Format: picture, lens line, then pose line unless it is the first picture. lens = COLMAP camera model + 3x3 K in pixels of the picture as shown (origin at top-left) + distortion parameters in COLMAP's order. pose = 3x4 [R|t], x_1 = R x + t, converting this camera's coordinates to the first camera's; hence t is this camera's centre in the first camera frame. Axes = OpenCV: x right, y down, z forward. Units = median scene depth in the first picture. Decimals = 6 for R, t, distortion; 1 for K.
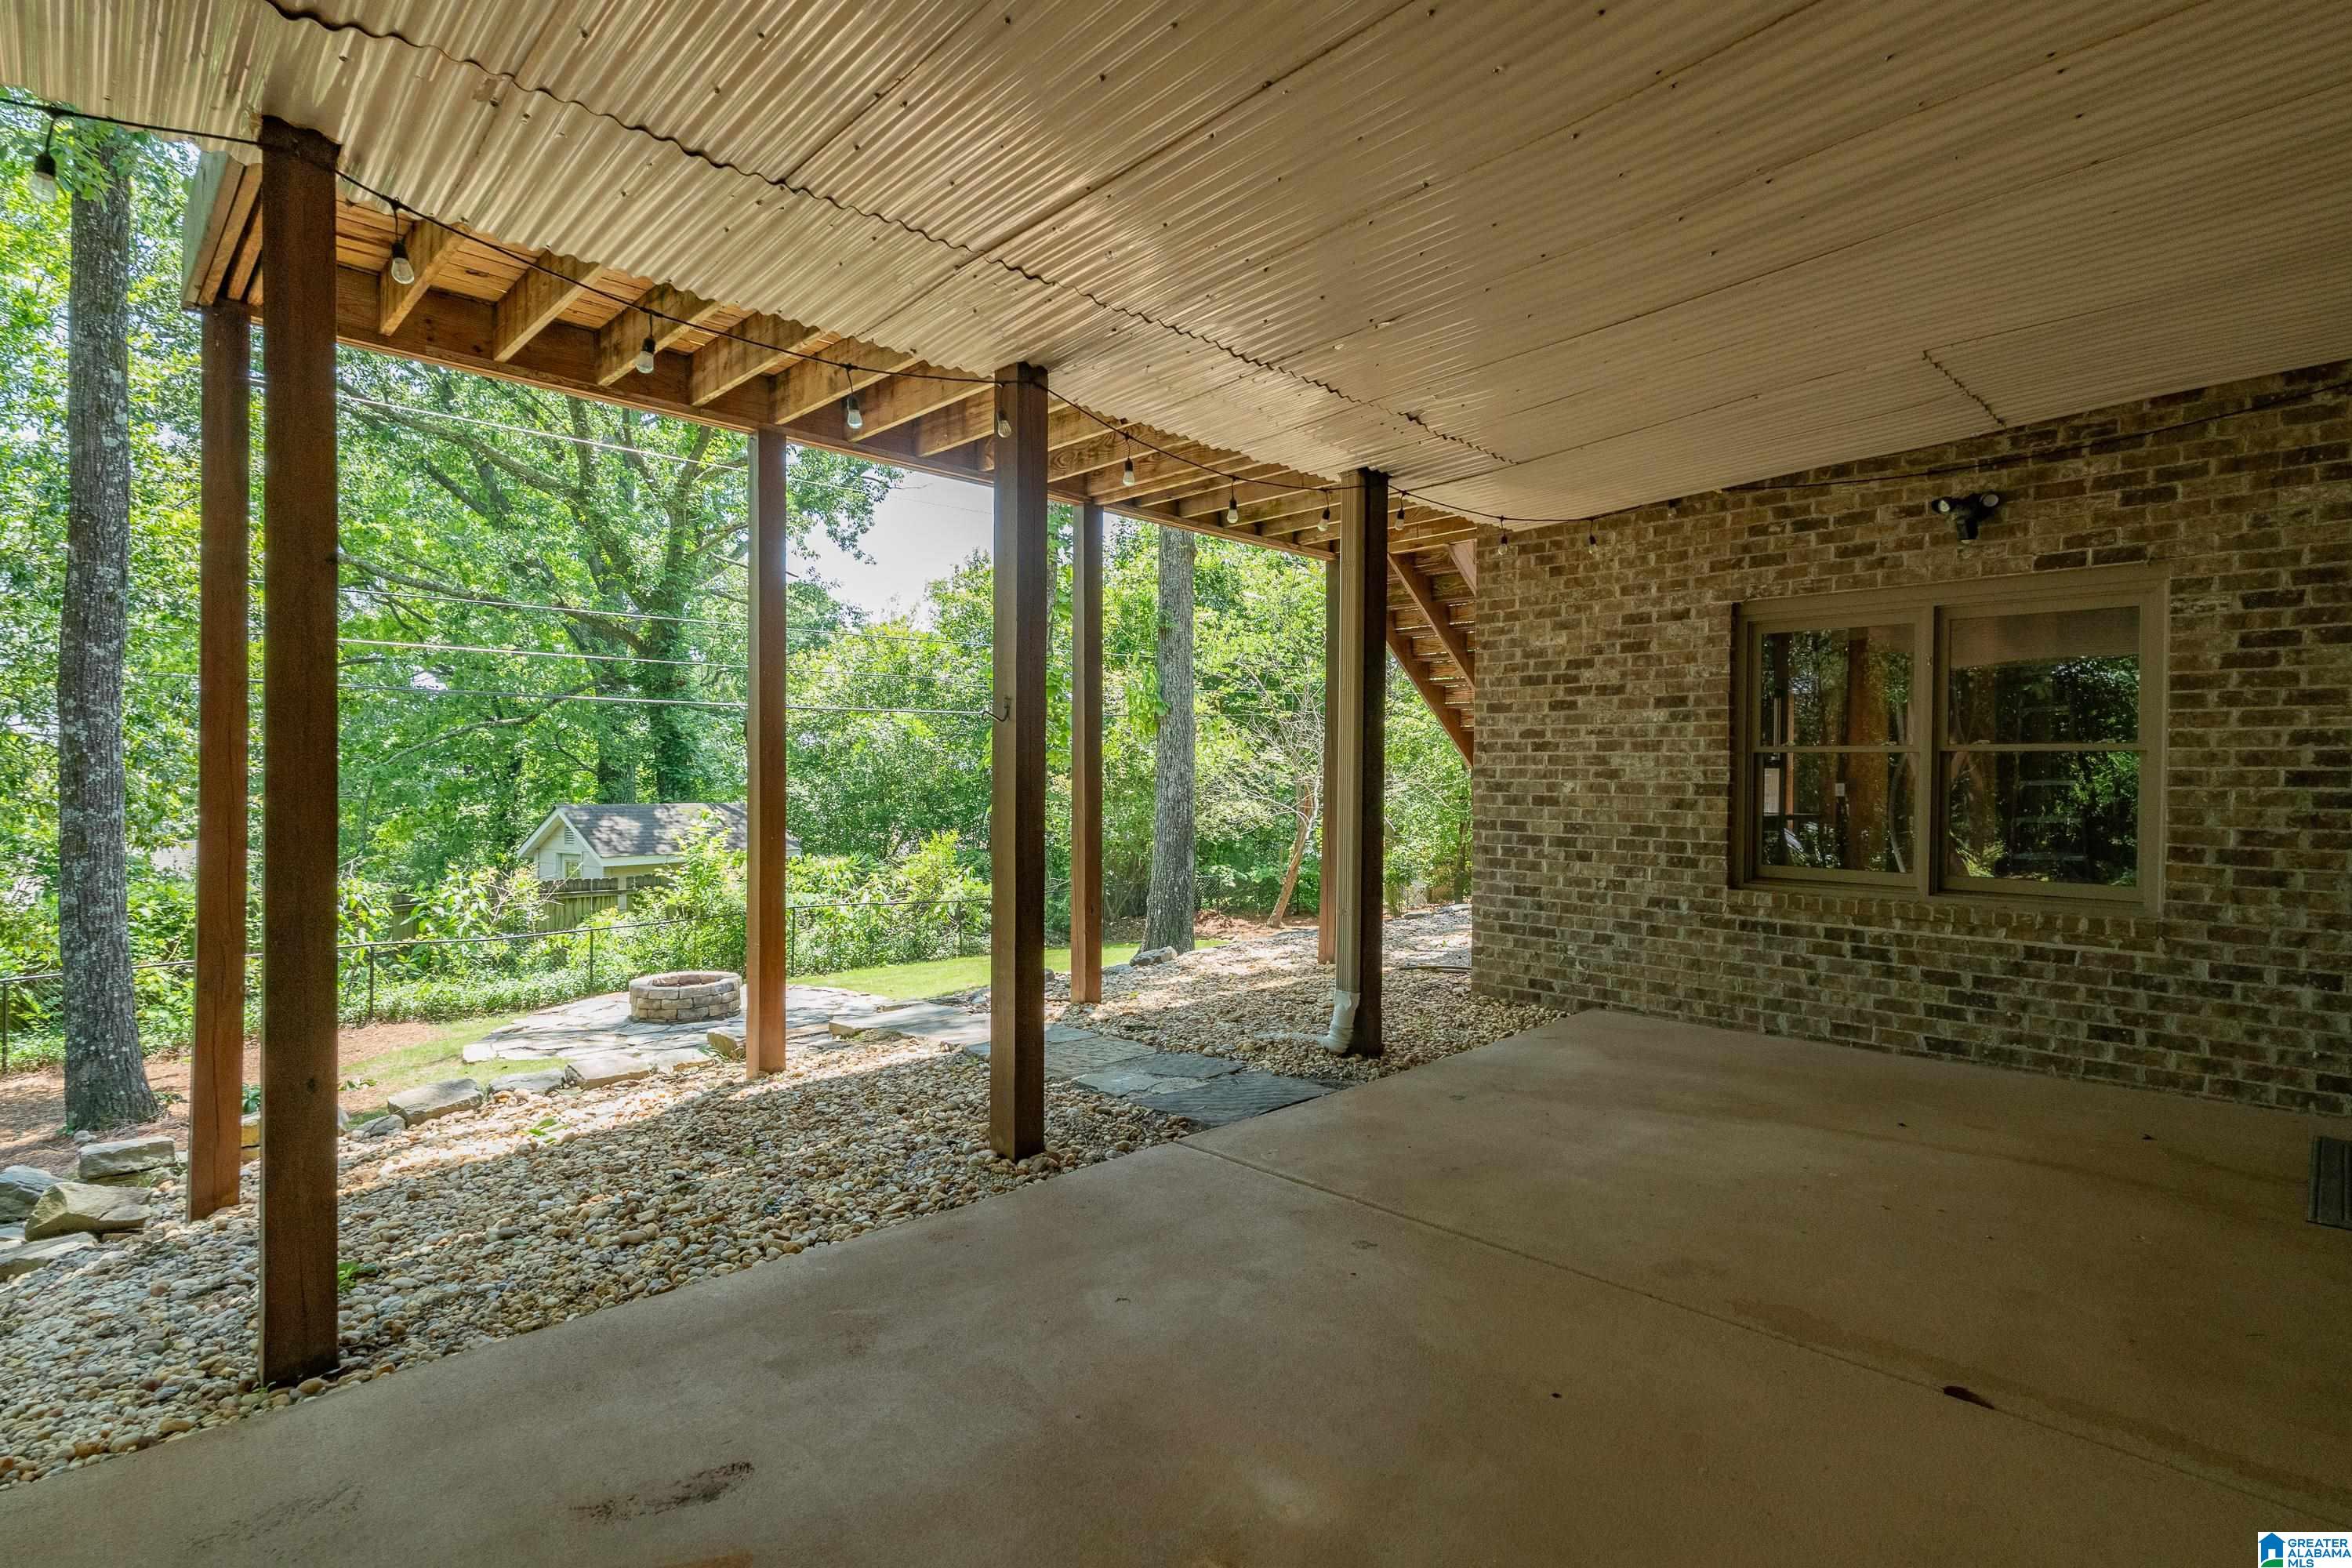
lens RADIAL K [[1118.6, 0, 1185.0], [0, 1118.6, 785.1], [0, 0, 1]] dist [-0.006392, 0.000289]
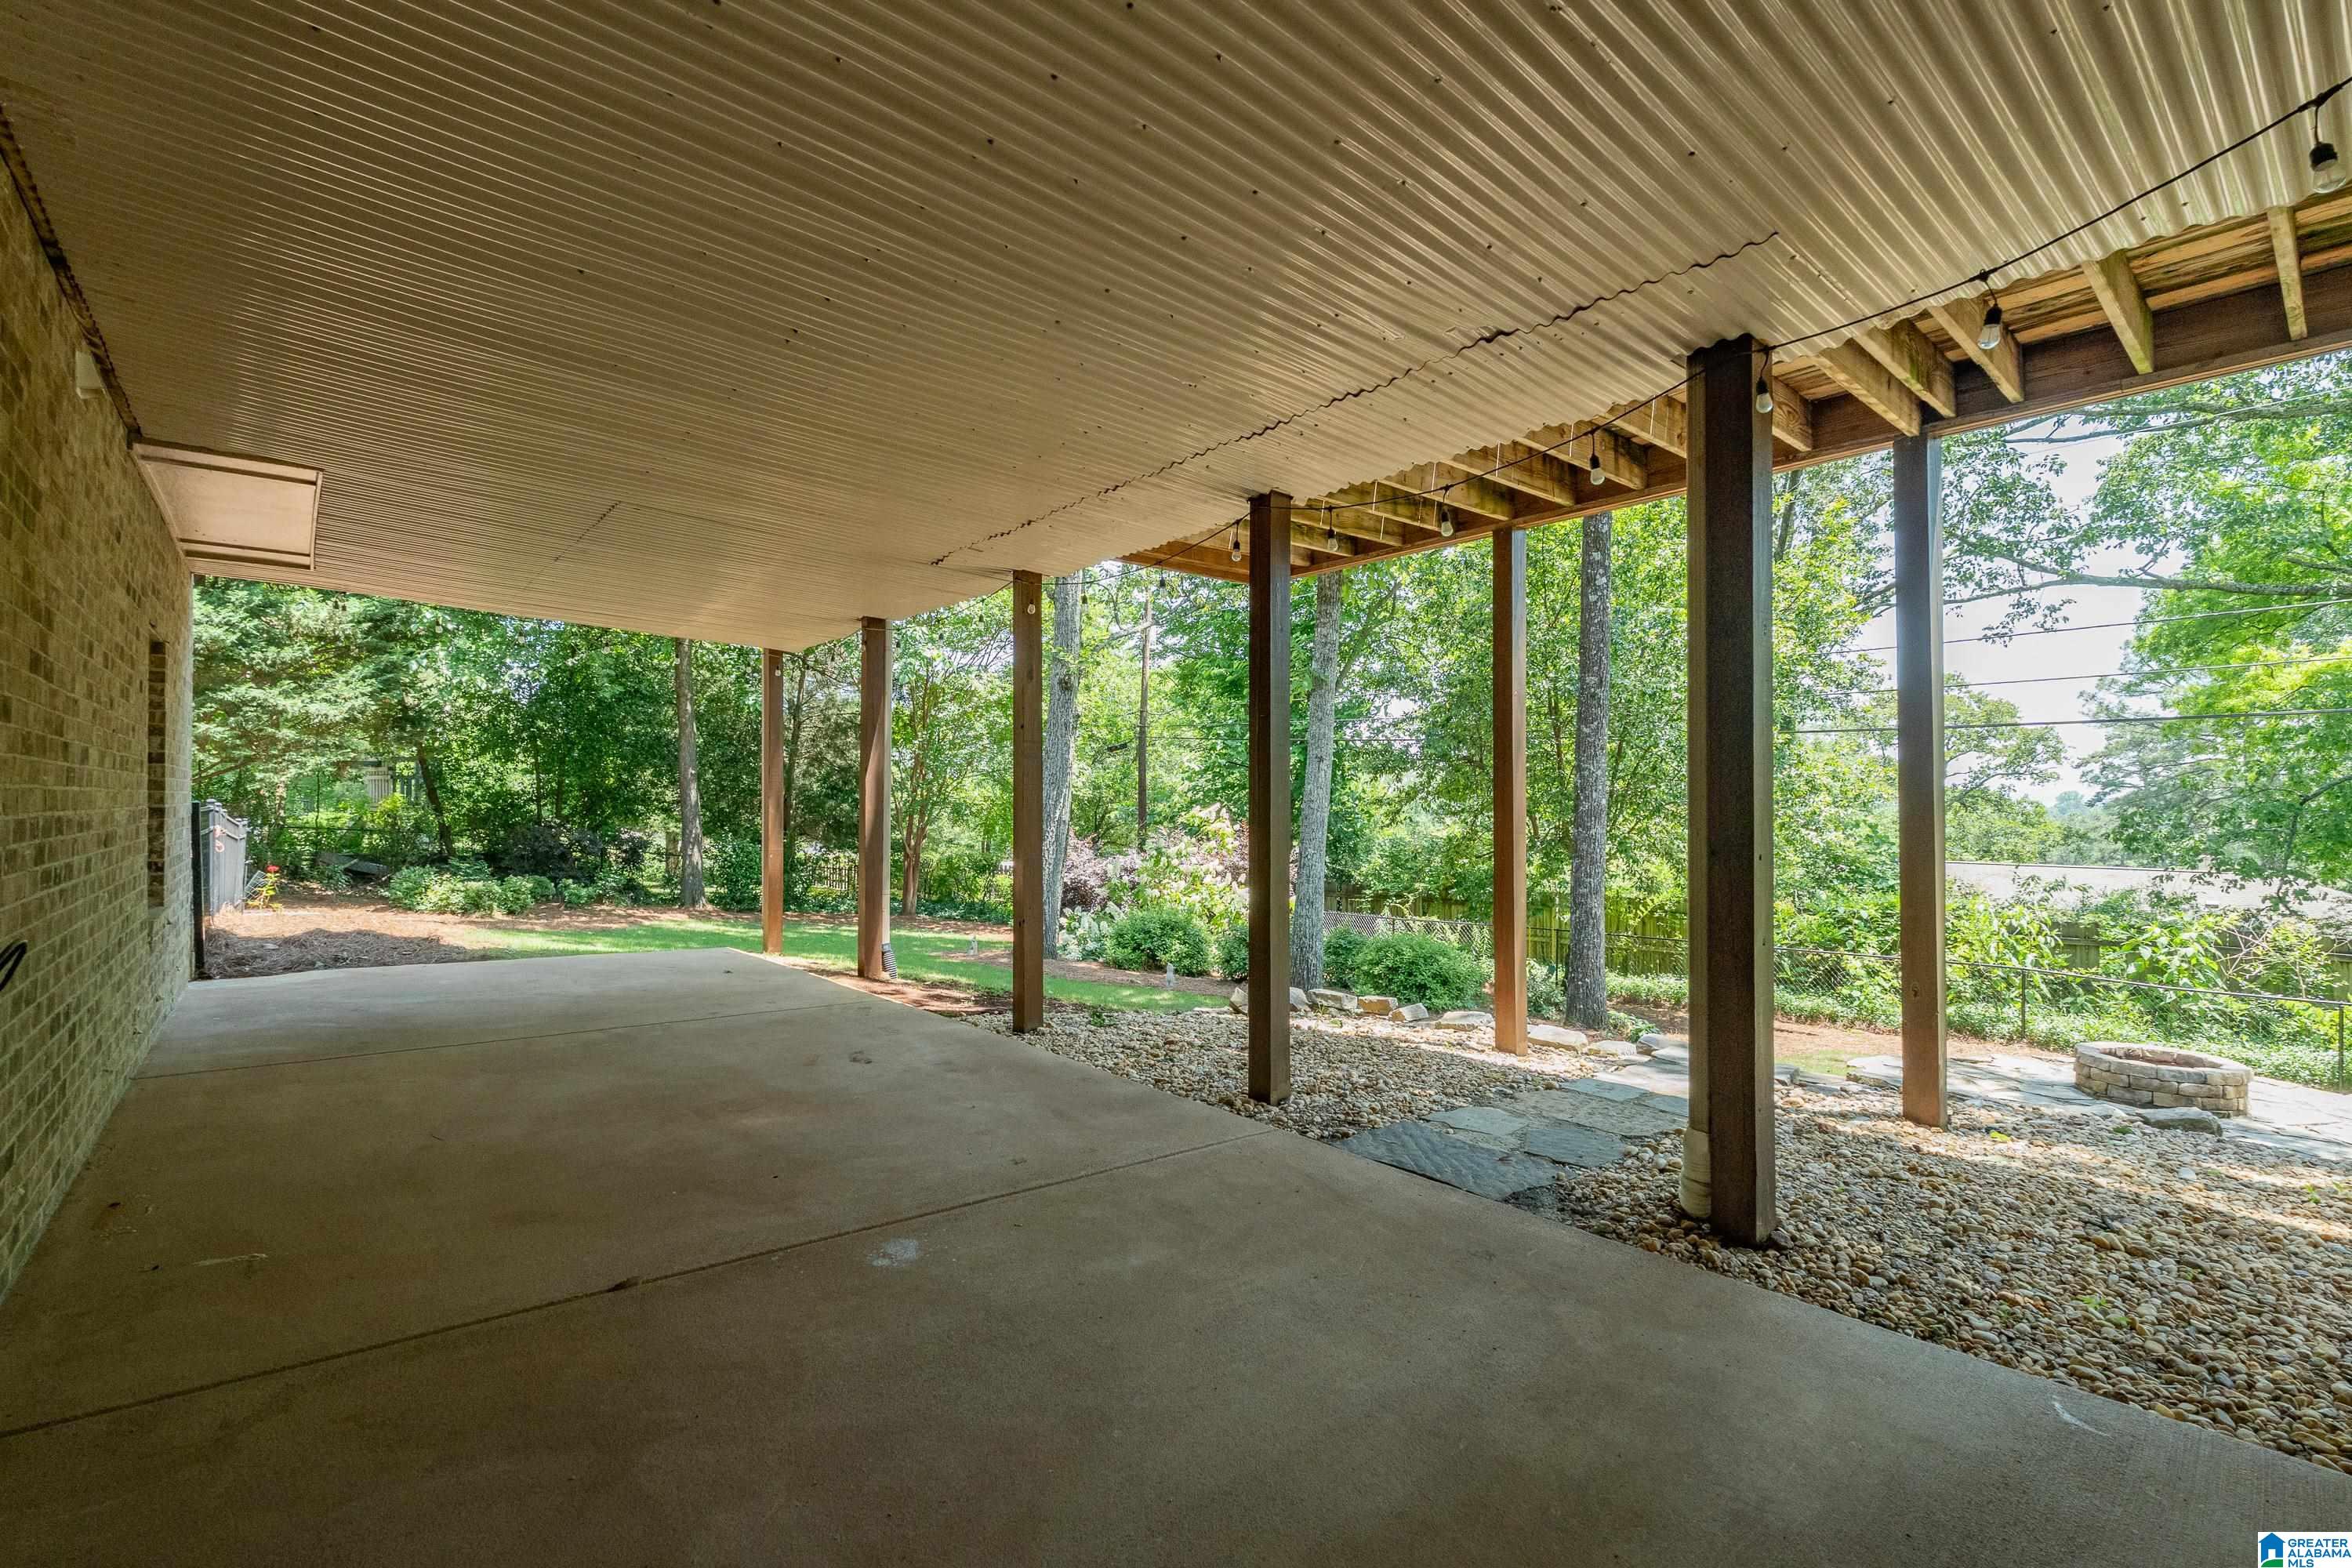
lens RADIAL K [[1034.1, 0, 1176.9], [0, 1034.1, 793.7], [0, 0, 1]] dist [0.000703, 0.000045]
pose [[-0.058631, -0.014535, -0.998174, 0.963095], [-0.005925, 0.999881, -0.014212, -0.007006], [0.998262, 0.005081, -0.058710, 0.874509]]
